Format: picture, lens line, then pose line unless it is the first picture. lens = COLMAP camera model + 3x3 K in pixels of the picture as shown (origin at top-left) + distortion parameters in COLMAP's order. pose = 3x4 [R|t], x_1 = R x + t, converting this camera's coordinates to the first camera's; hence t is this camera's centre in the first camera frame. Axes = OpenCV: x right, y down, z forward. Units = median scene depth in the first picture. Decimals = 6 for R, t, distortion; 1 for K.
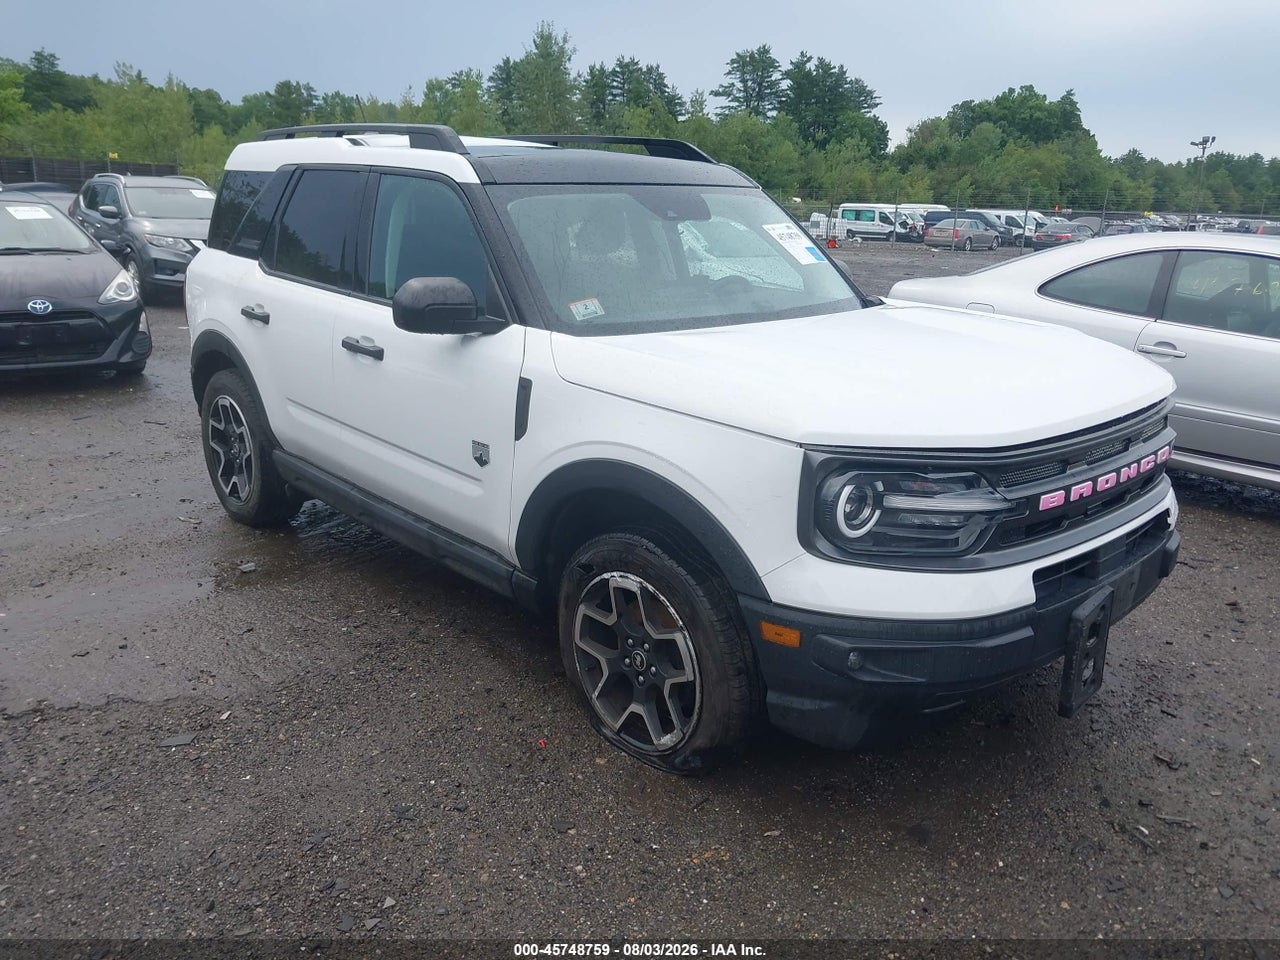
lens RADIAL K [[1096.0, 0, 640.0], [0, 1096.0, 480.0], [0, 0, 1]] dist [-0.031537, -0.000609]
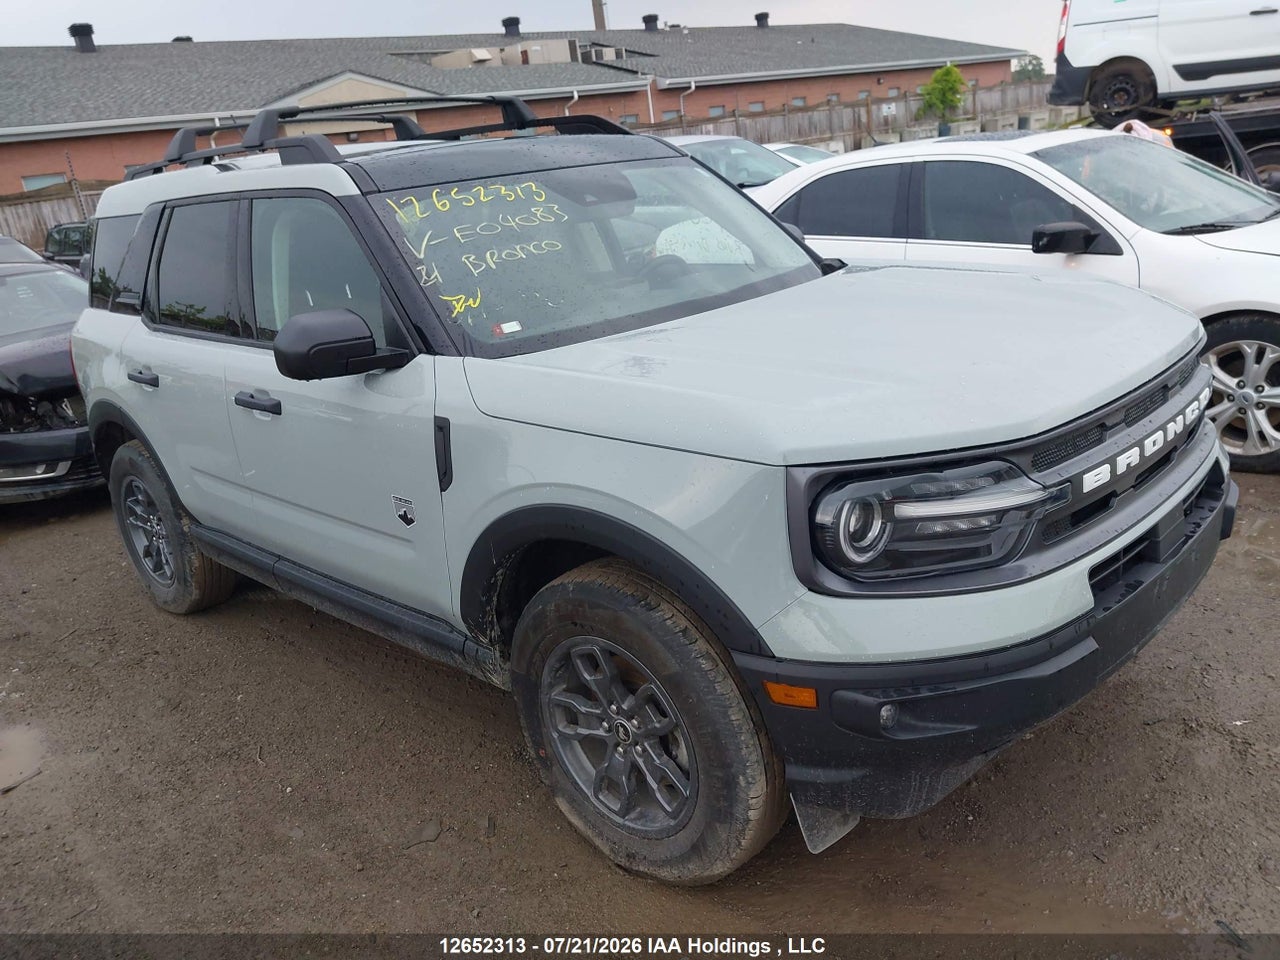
lens RADIAL K [[1096.0, 0, 640.0], [0, 1096.0, 480.0], [0, 0, 1]] dist [-0.031537, -0.000609]
pose [[0.989084, -0.145872, 0.020851, 0.020431], [0.145657, 0.989268, 0.011484, -0.033201], [-0.022302, -0.008322, 0.999717, 0.165231]]
